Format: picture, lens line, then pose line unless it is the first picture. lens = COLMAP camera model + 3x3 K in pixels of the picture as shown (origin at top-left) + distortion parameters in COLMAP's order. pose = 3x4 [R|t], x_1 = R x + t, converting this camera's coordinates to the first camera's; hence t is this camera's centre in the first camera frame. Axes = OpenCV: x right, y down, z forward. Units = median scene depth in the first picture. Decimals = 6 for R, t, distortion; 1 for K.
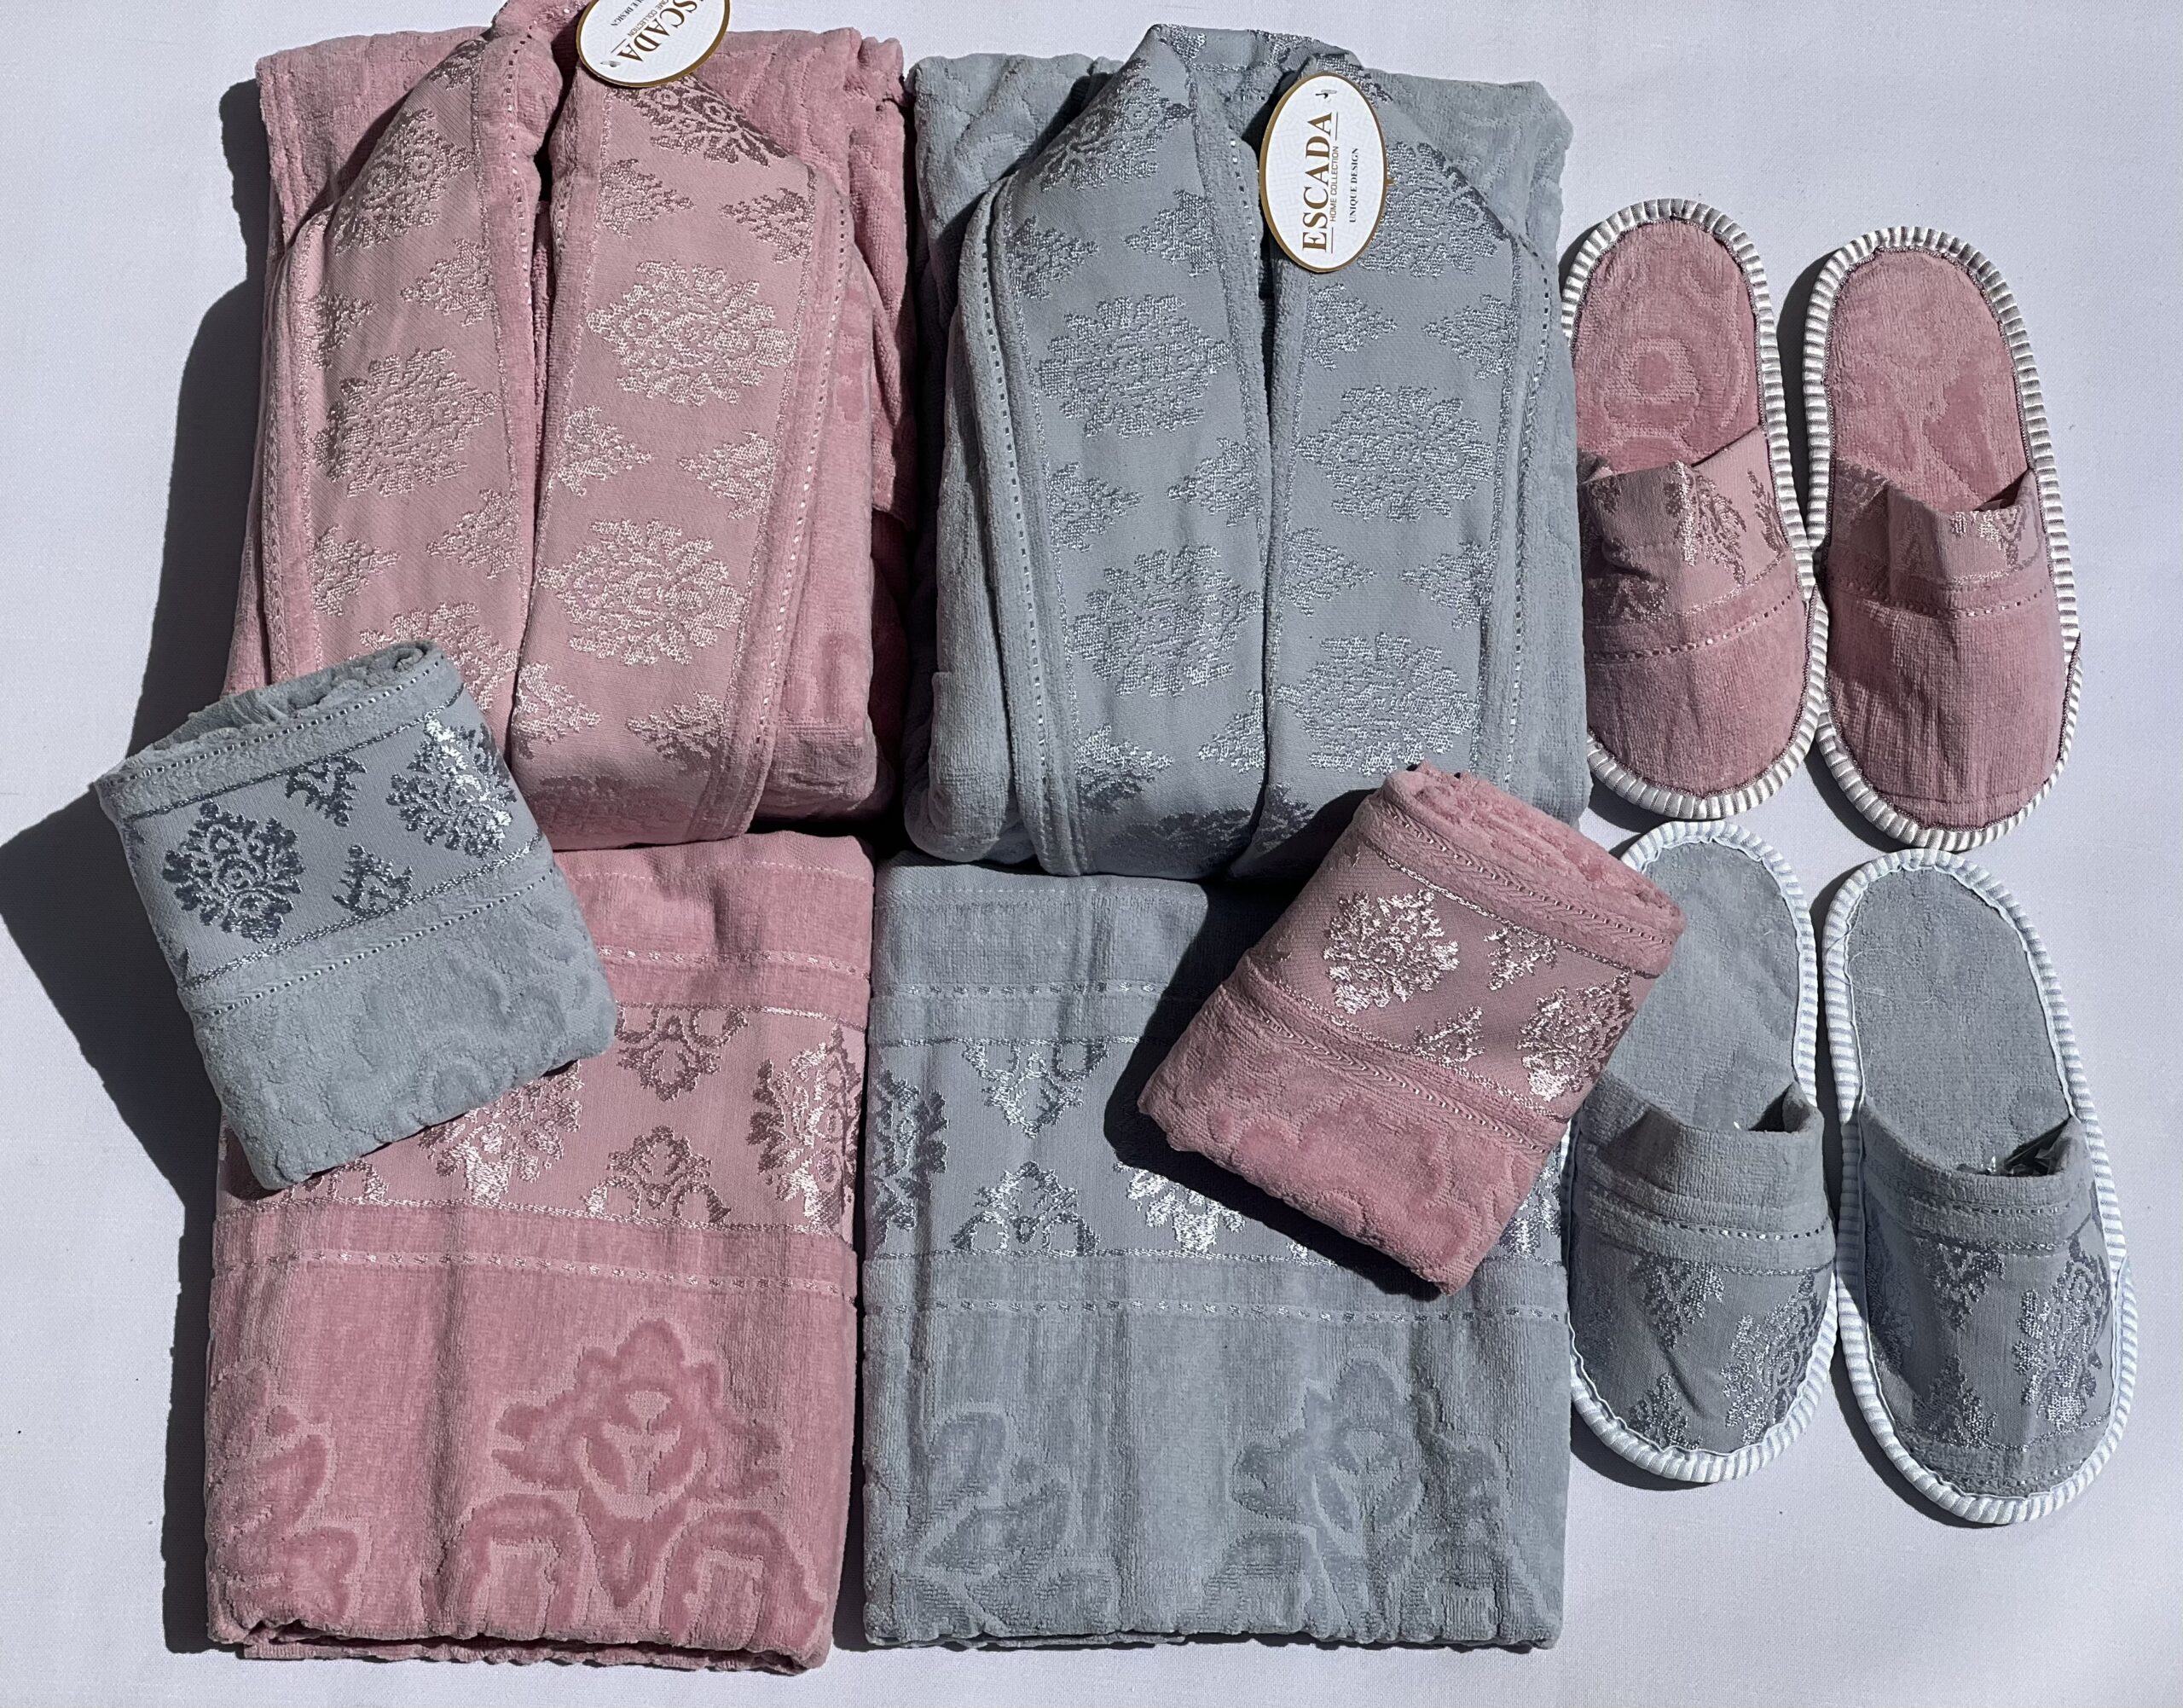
lens RADIAL K [[5497.1, 0, 1091.5], [0, 5497.1, 854.0], [0, 0, 1]] dist [-0.182891, 8.077030]
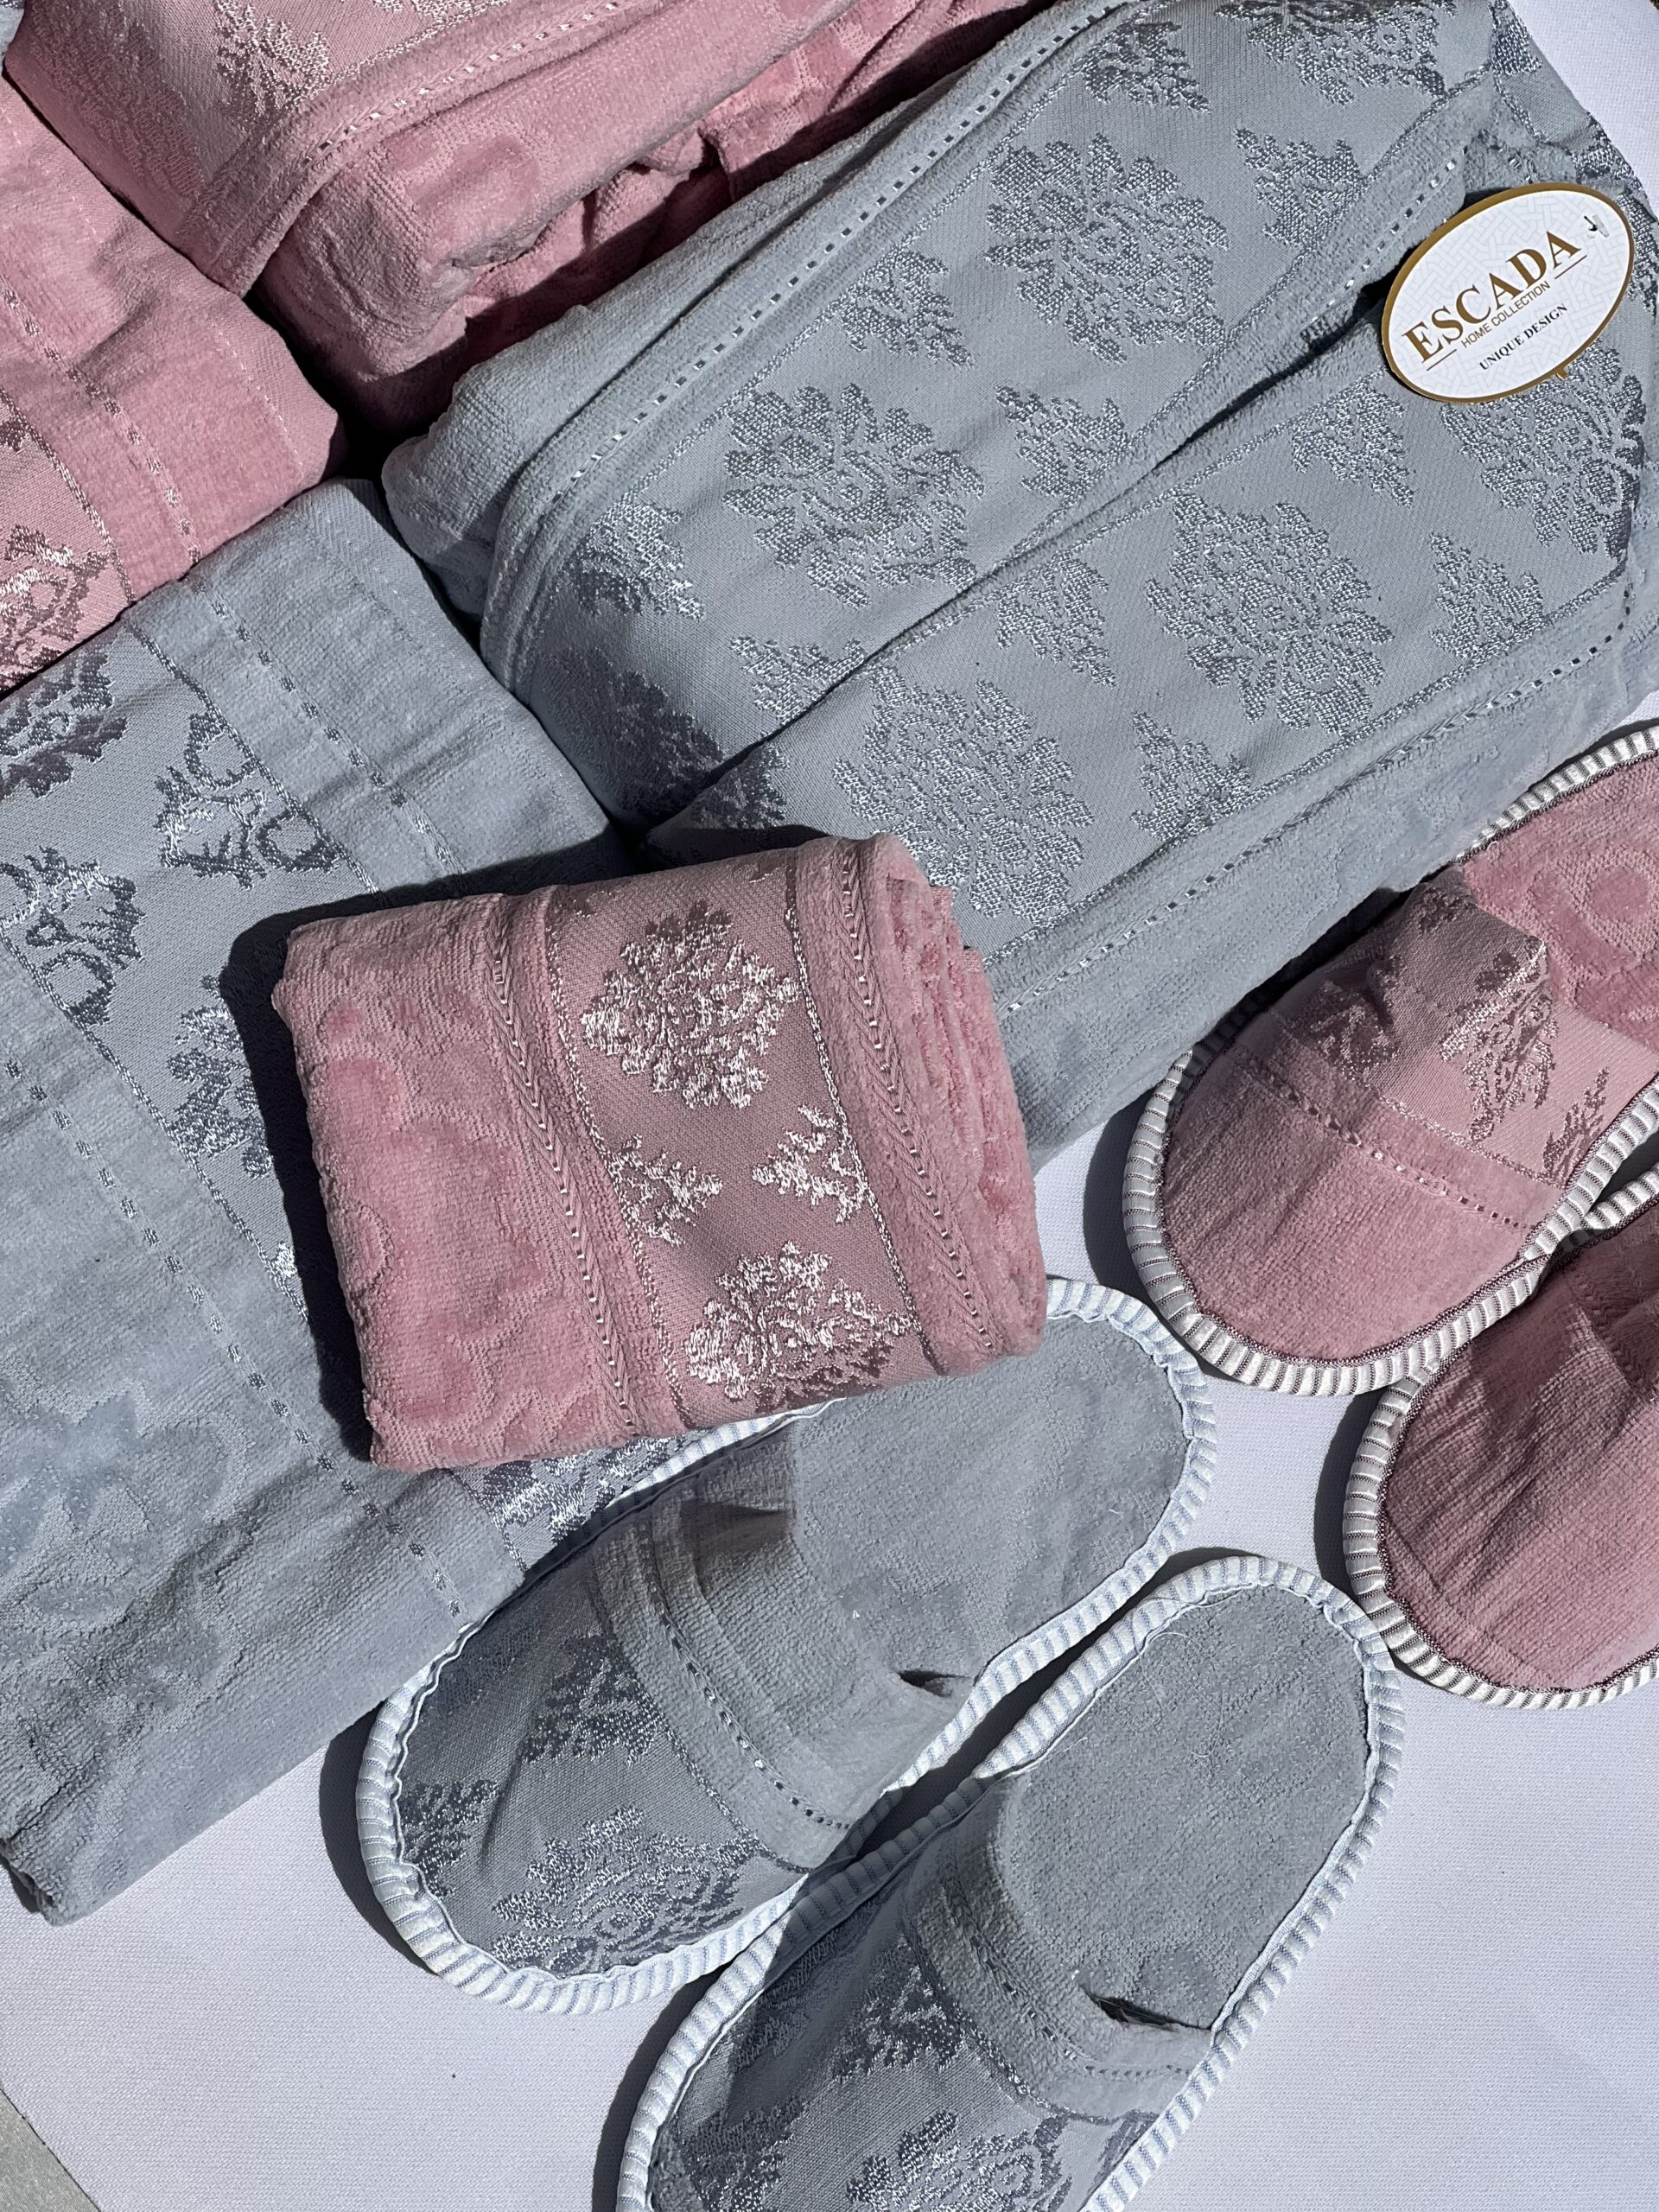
lens RADIAL K [[5100.3, 0, 829.5], [0, 5100.3, 1106.0], [0, 0, 1]] dist [-0.058708, 3.683634]
pose [[0.657687, 0.739090, -0.145583, 0.155798], [-0.752662, 0.652649, -0.086885, 0.063033], [0.030799, 0.166718, 0.985523, 0.379532]]
